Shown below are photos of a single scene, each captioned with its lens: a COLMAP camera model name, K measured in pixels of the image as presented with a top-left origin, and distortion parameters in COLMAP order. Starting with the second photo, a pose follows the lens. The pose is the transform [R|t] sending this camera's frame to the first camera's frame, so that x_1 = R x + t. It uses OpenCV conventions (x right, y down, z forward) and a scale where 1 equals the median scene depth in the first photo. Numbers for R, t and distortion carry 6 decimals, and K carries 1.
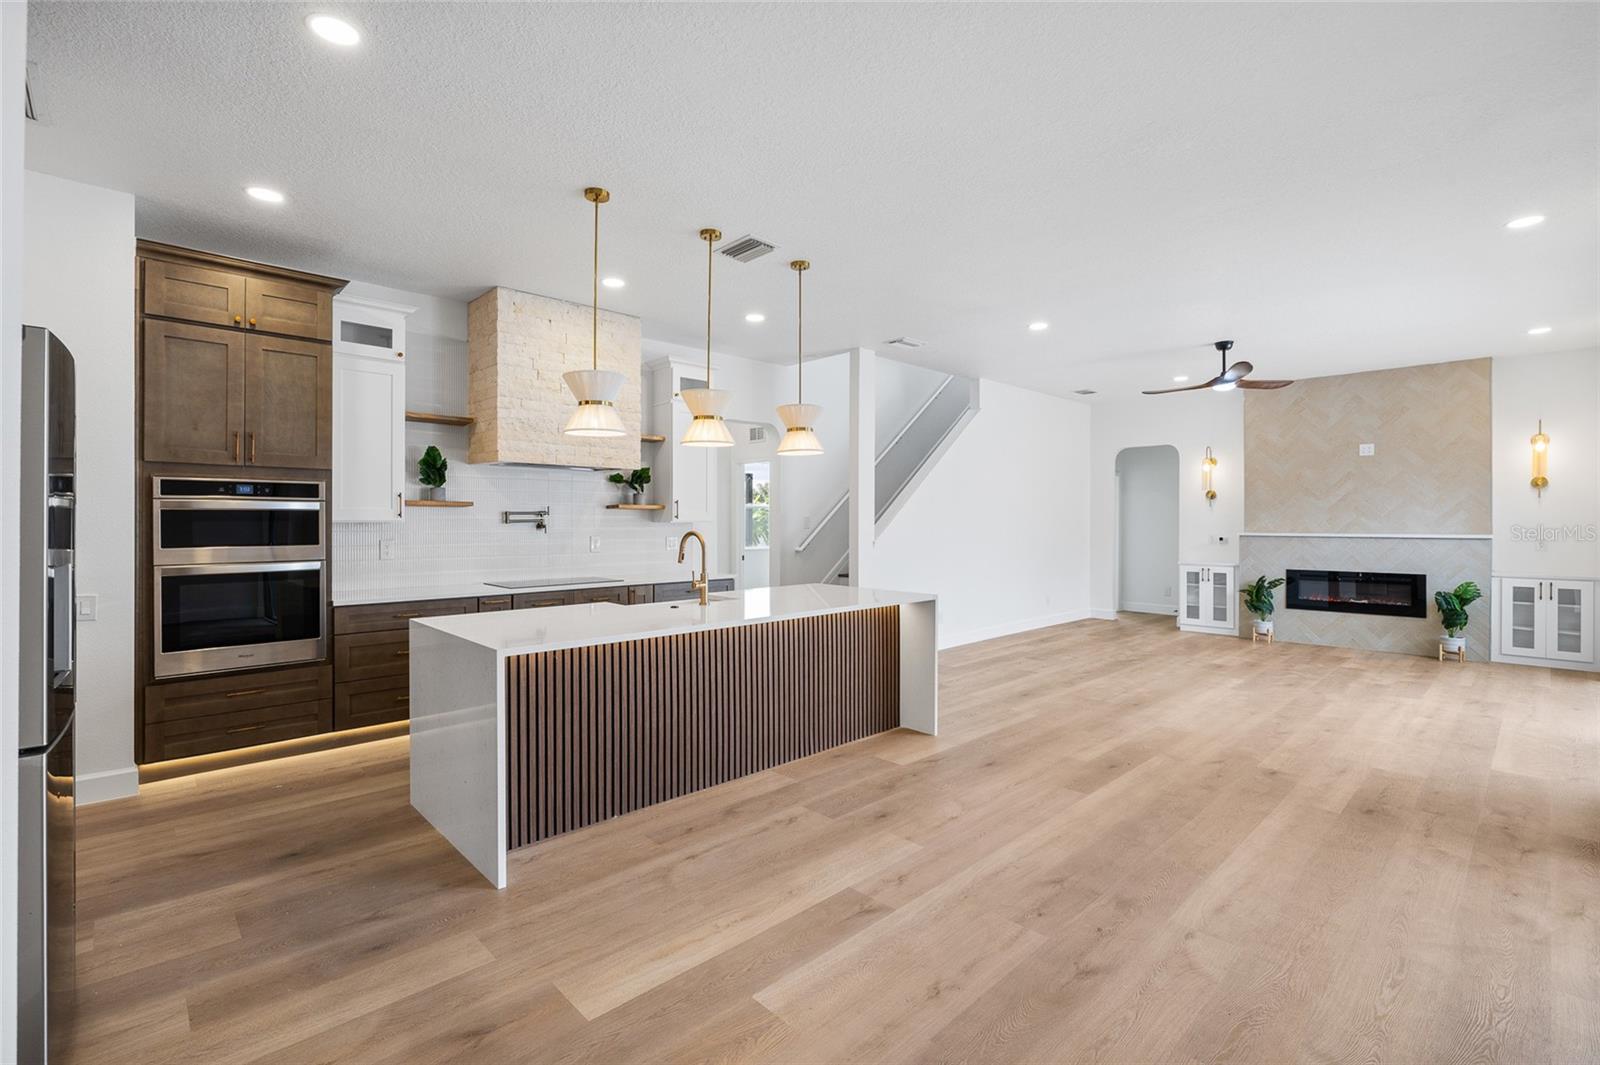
lens RADIAL K [[716.5, 0, 799.3], [0, 716.5, 524.3], [0, 0, 1]] dist [-0.008164, 0.001625]
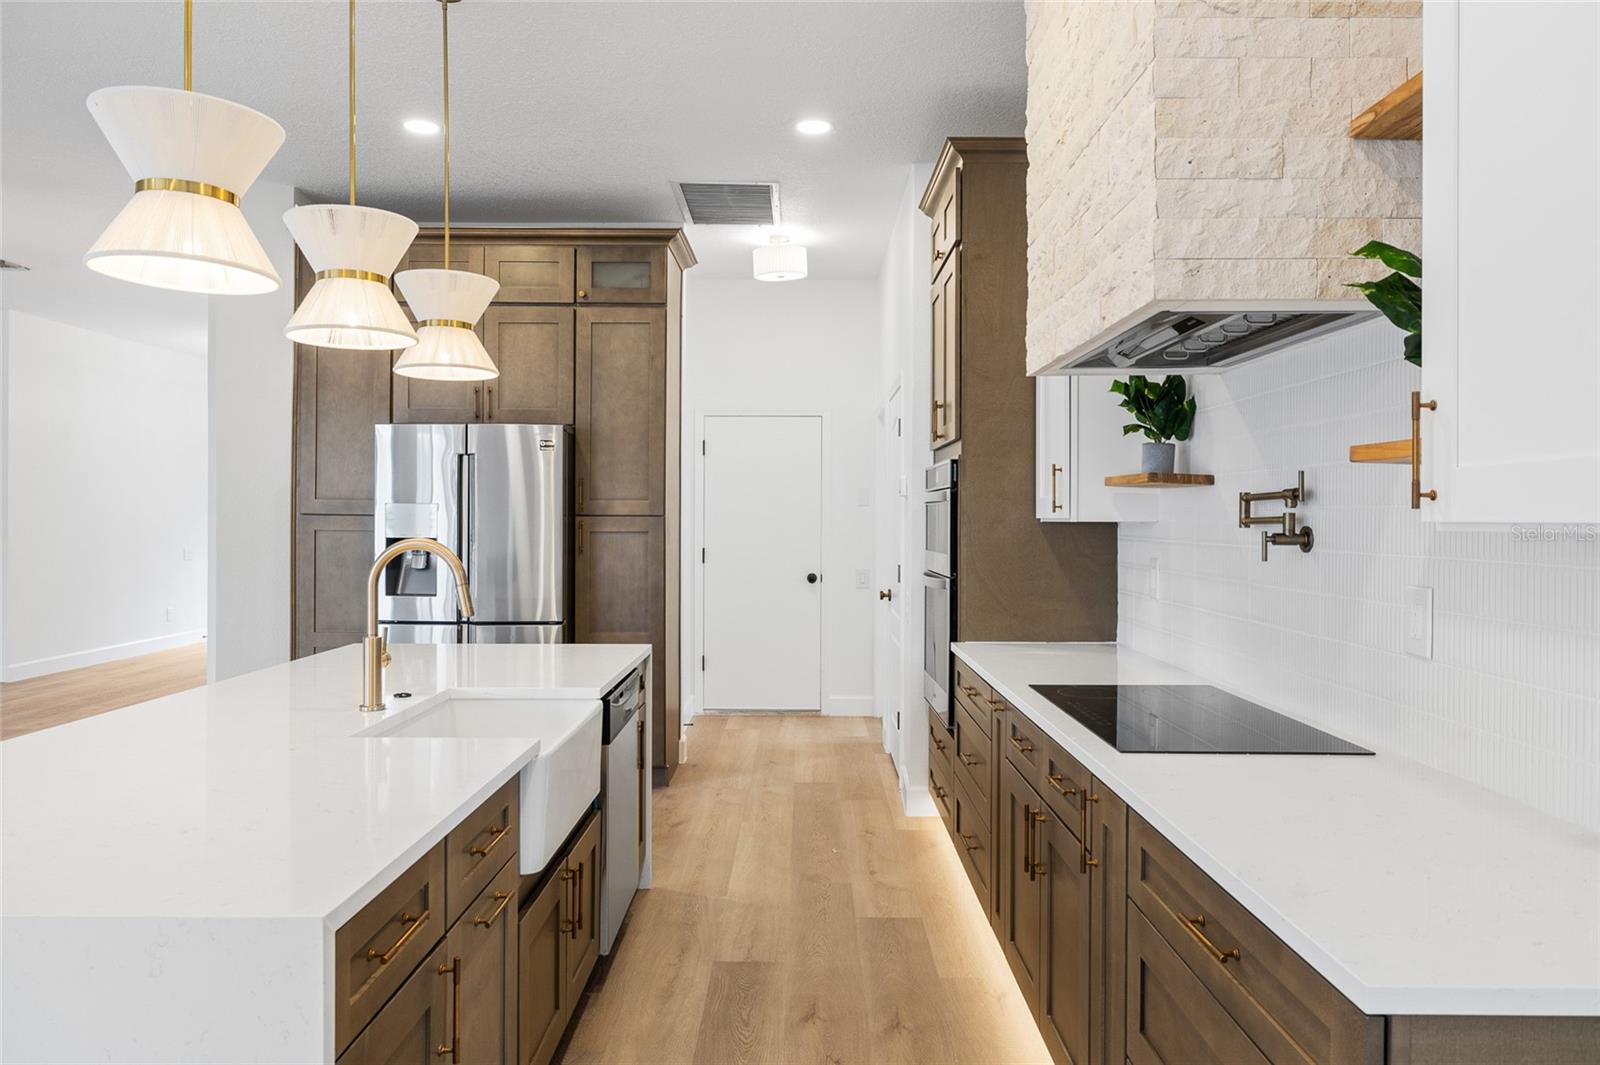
lens RADIAL K [[1094.7, 0, 798.6], [0, 1094.7, 515.5], [0, 0, 1]] dist [0.002186, -0.001468]
pose [[-0.694524, -0.006915, -0.719436, 0.125504], [-0.010509, 0.999945, 0.000534, -0.005053], [0.719393, 0.007932, -0.694558, 1.276264]]
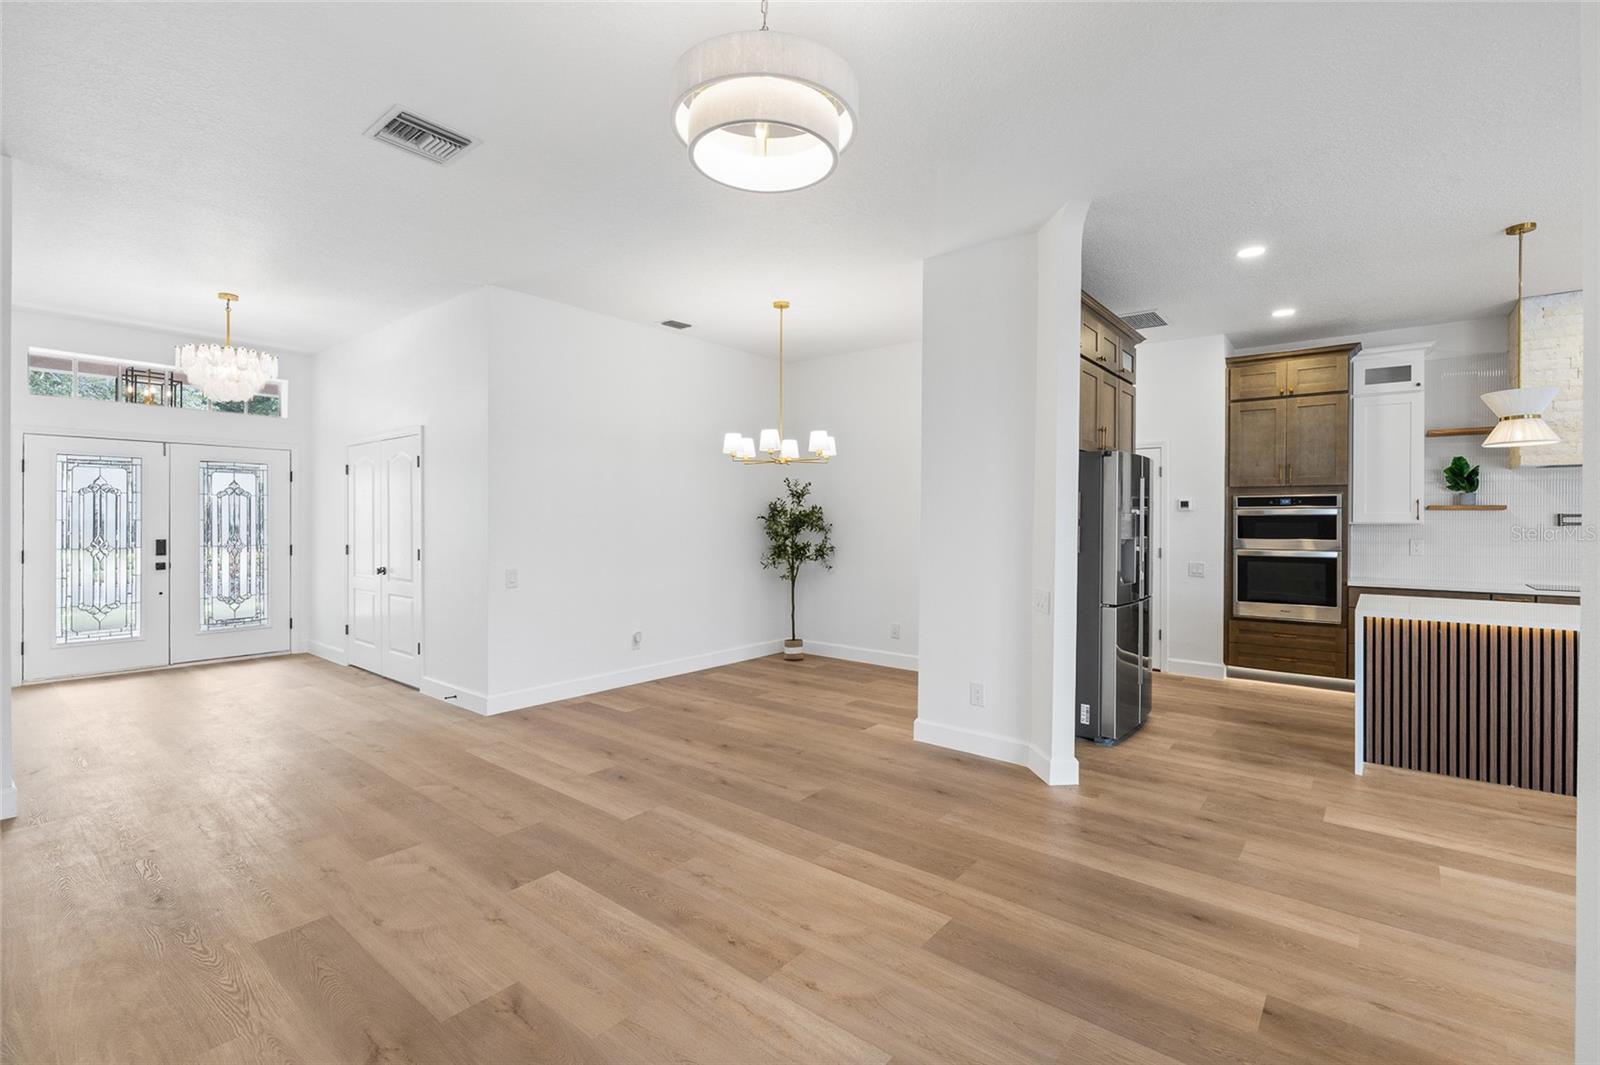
lens RADIAL K [[716.5, 0, 796.3], [0, 716.5, 522.7], [0, 0, 1]] dist [-0.008164, 0.001625]
pose [[0.120625, 0.002929, -0.992694, 0.454517], [-0.009169, 0.999956, 0.001837, 0.002082], [0.992656, 0.008880, 0.120647, -0.163125]]
